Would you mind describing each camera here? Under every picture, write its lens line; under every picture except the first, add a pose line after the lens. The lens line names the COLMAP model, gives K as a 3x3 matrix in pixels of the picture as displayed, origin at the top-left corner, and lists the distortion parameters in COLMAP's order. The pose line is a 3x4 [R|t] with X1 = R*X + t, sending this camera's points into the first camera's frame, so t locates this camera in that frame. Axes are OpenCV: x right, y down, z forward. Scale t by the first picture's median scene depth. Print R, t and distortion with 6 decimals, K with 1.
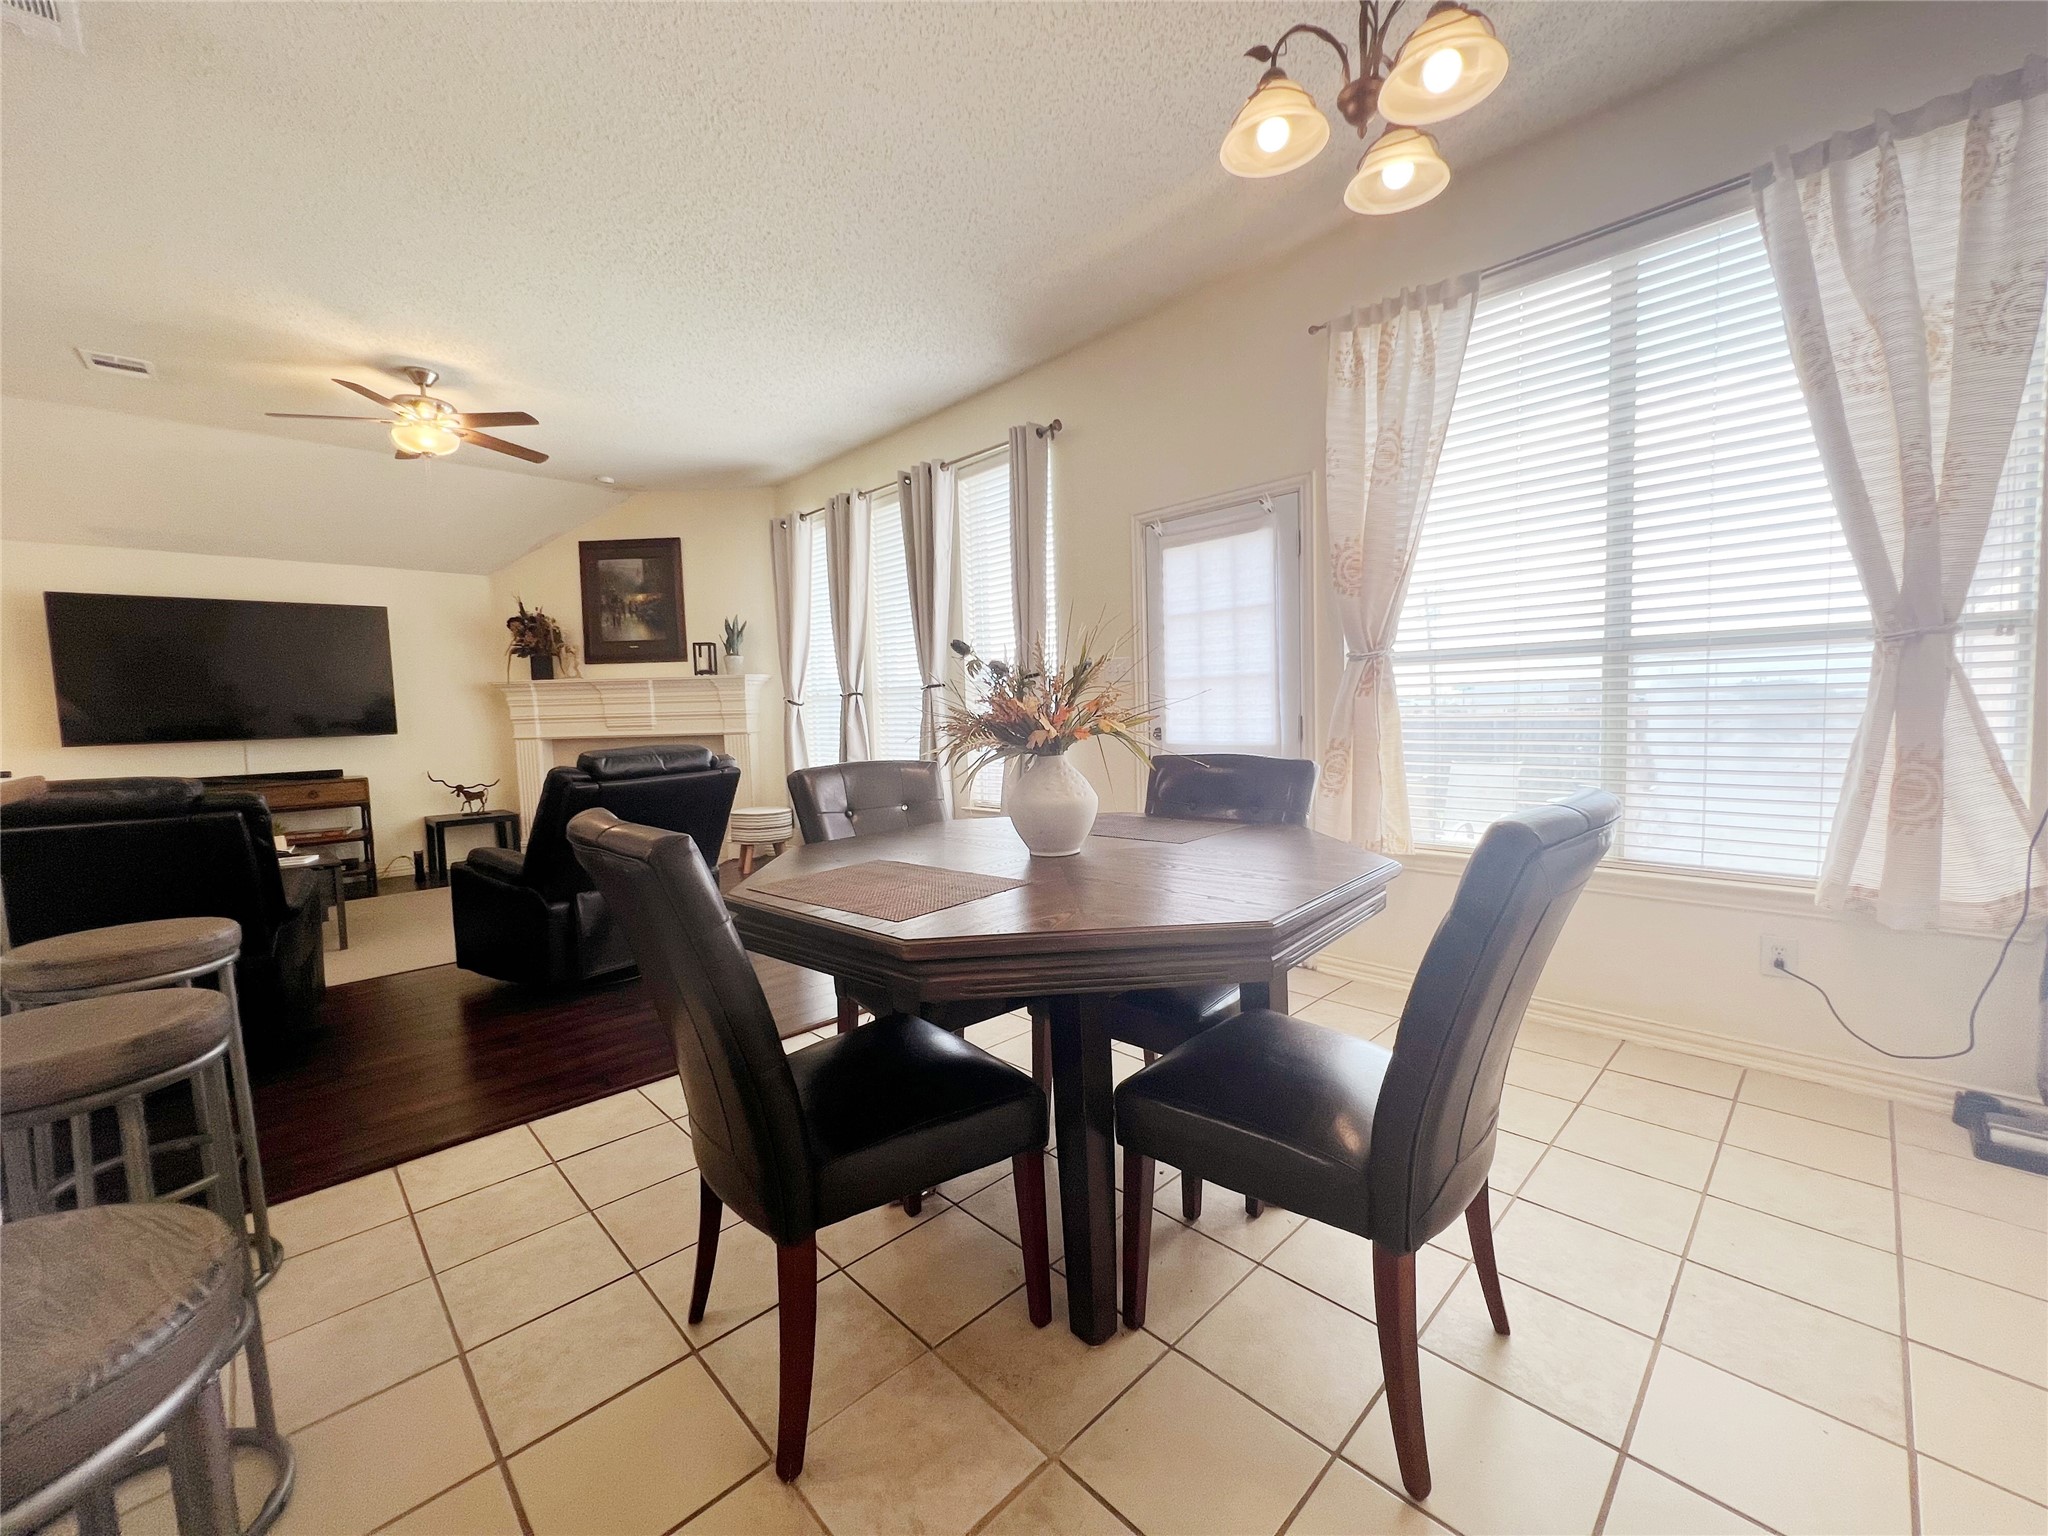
lens RADIAL K [[813.9, 0, 1024.0], [0, 813.9, 768.0], [0, 0, 1]] dist [-0.011075, -0.000111]
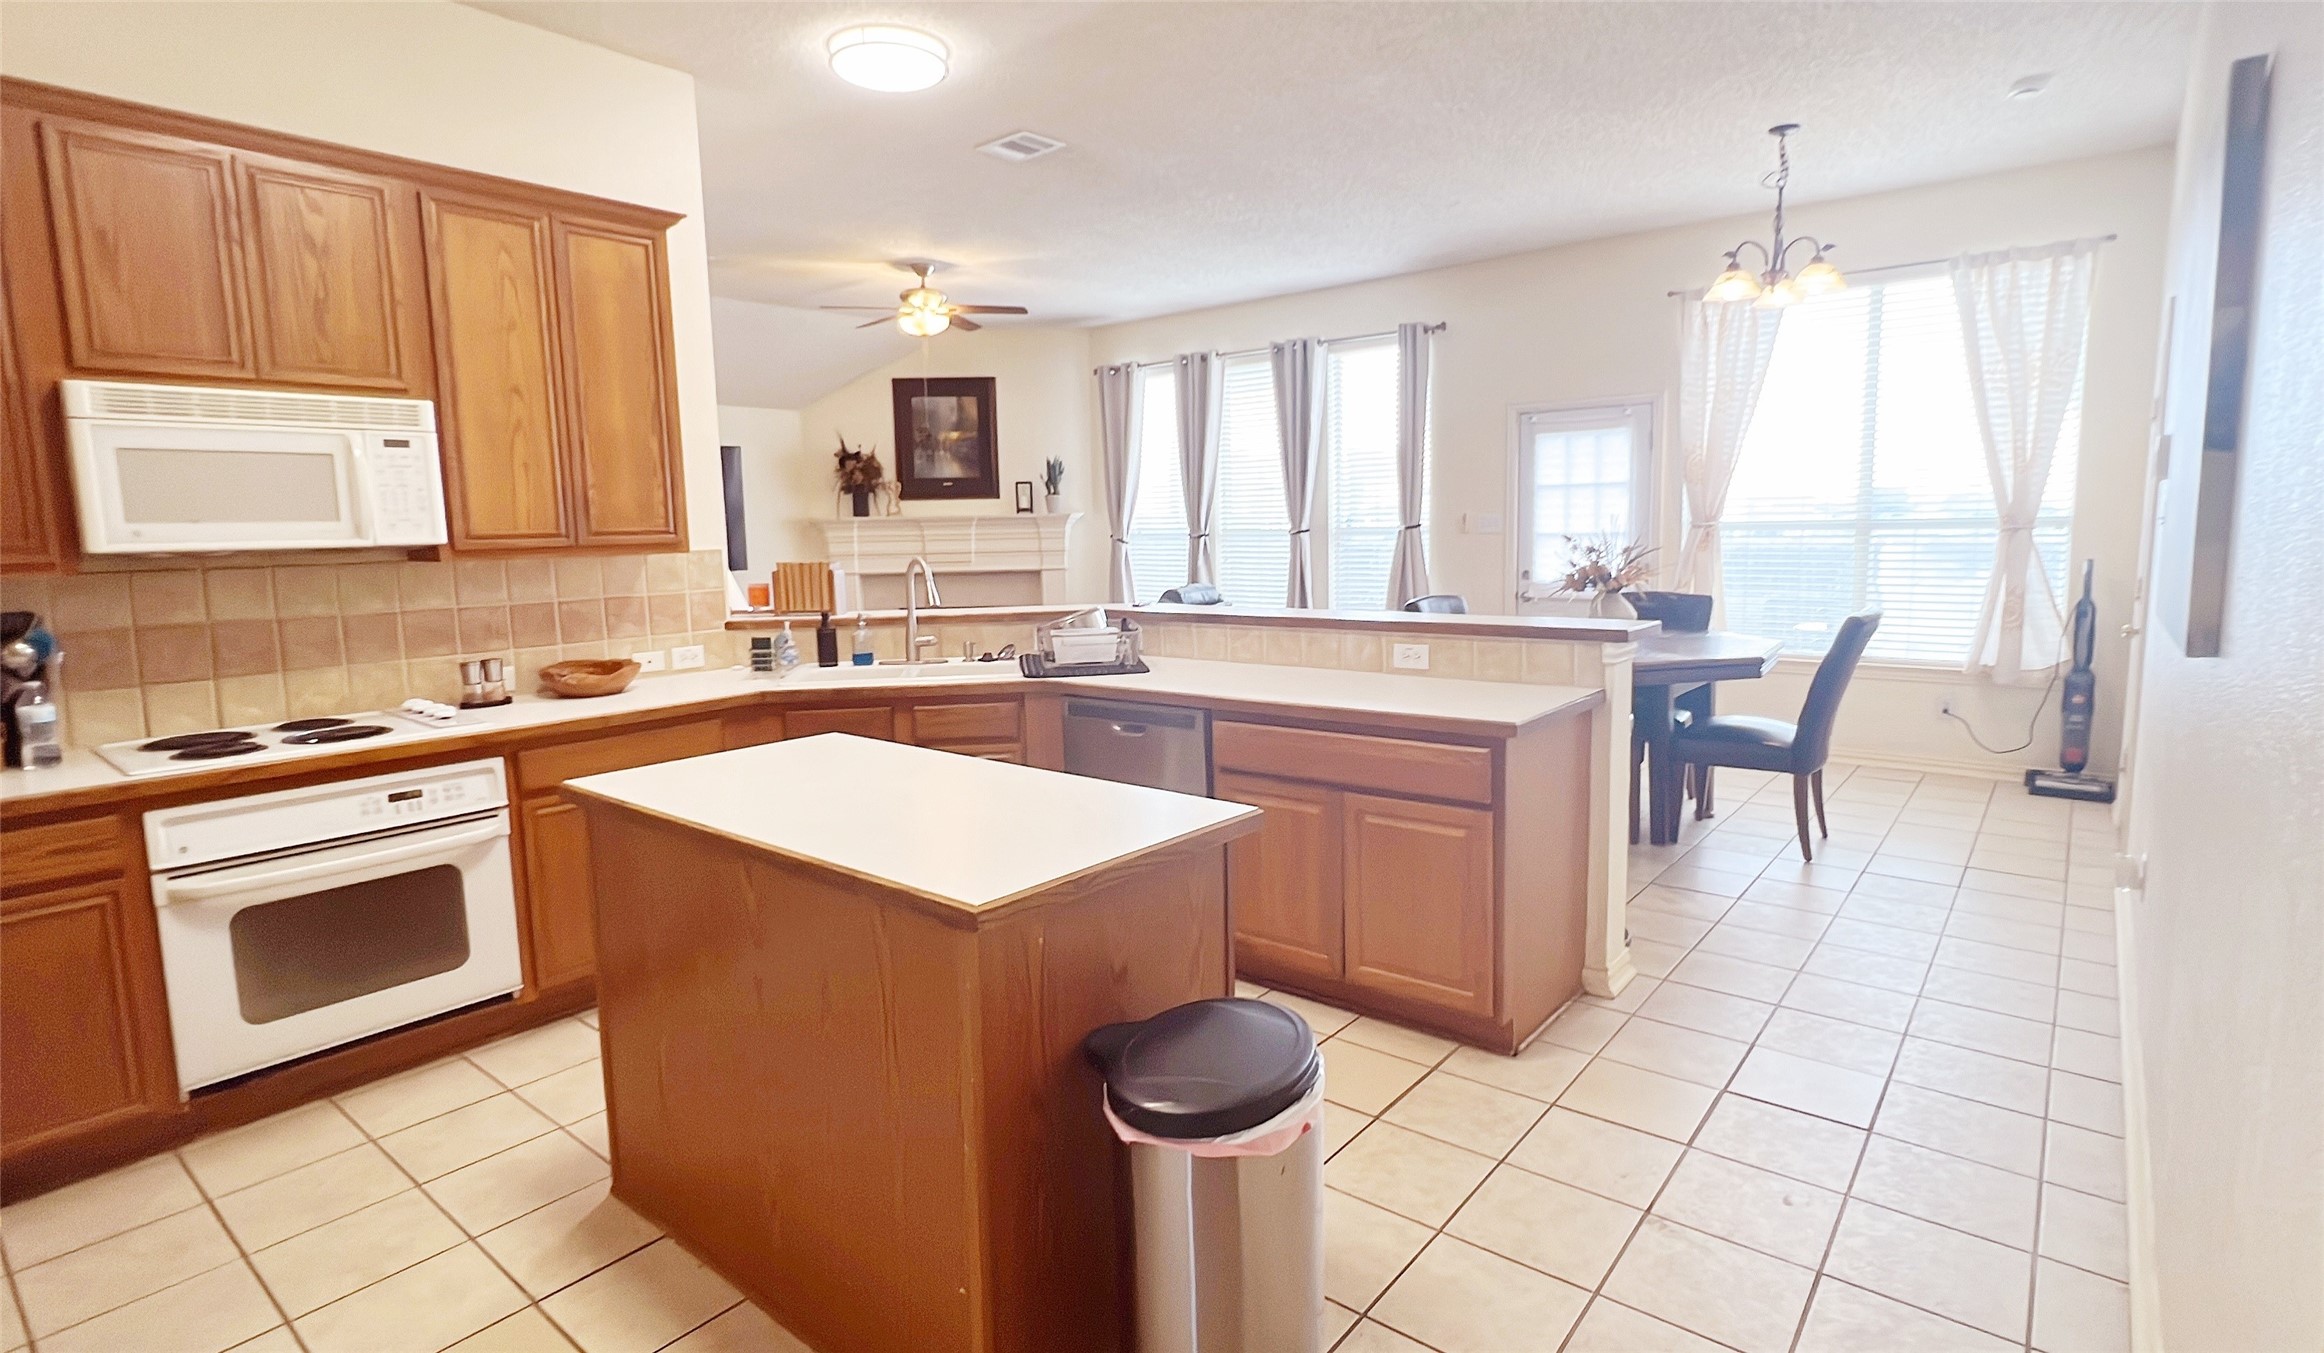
lens RADIAL K [[1118.5, 0, 1162.0], [0, 1118.5, 676.5], [0, 0, 1]] dist [-0.017086, 0.000214]
pose [[0.993723, -0.009548, 0.111461, -0.415981], [0.002465, 0.997978, 0.063509, 0.003963], [-0.111842, -0.062836, 0.991737, -0.487094]]
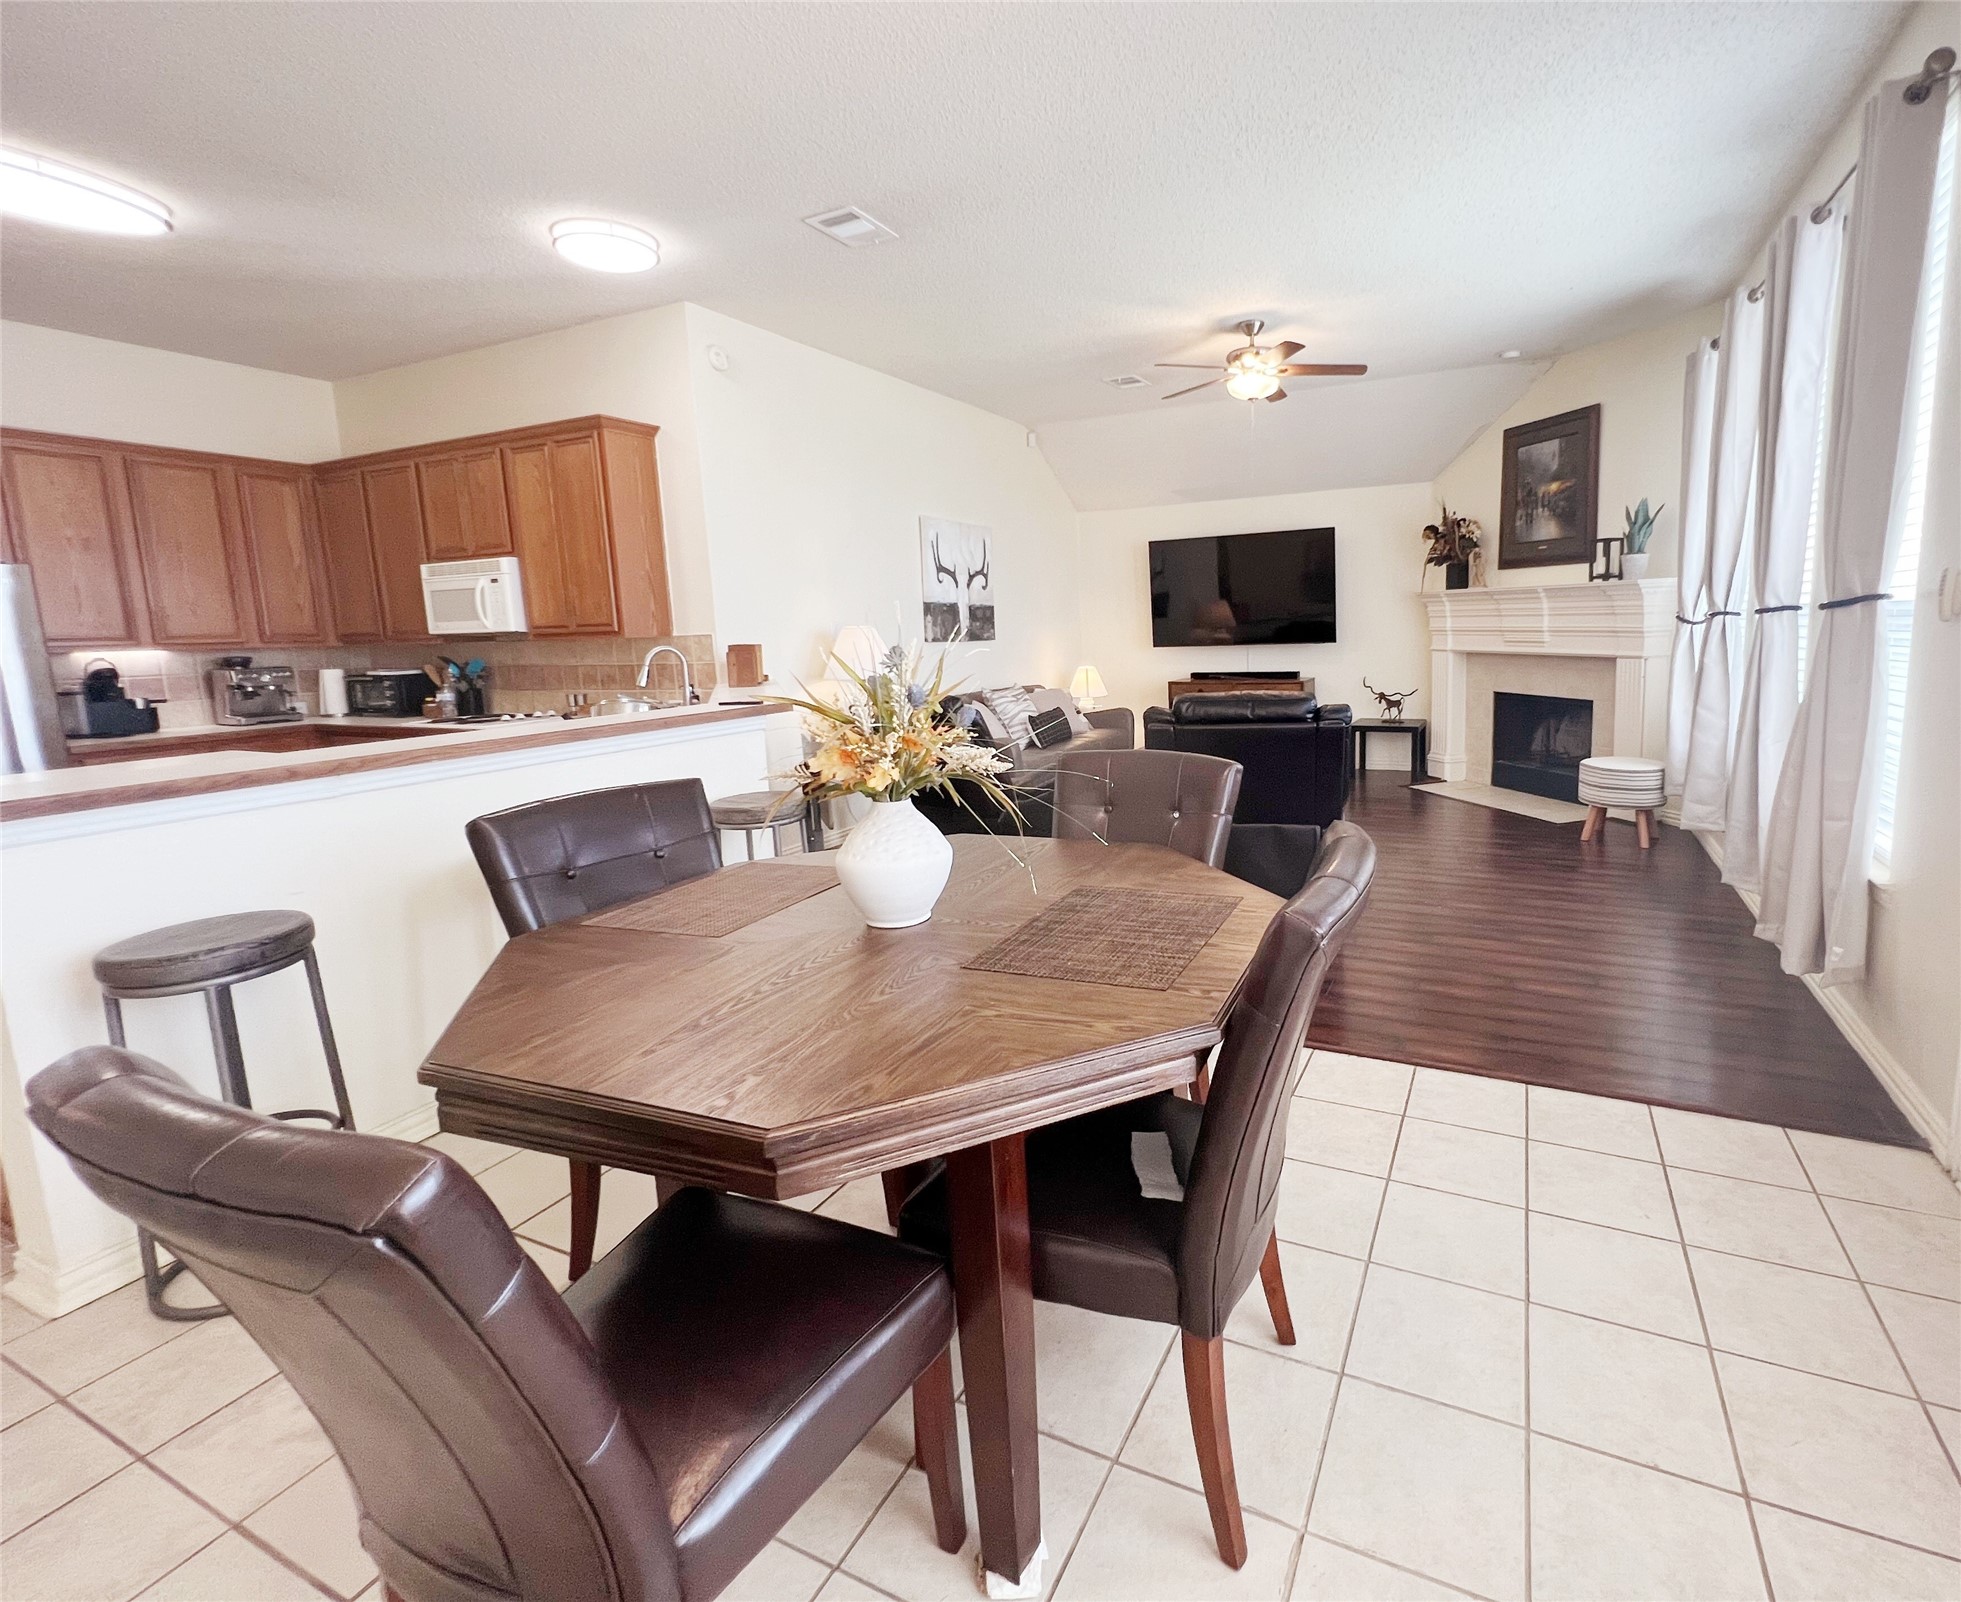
lens RADIAL K [[907.7, 0, 1137.9], [0, 907.7, 751.9], [0, 0, 1]] dist [0.000921, 0.000218]
pose [[0.388669, 0.149075, -0.909238, 0.281805], [-0.045339, 0.988723, 0.142726, -0.060302], [0.920261, -0.014249, 0.391045, 0.262107]]
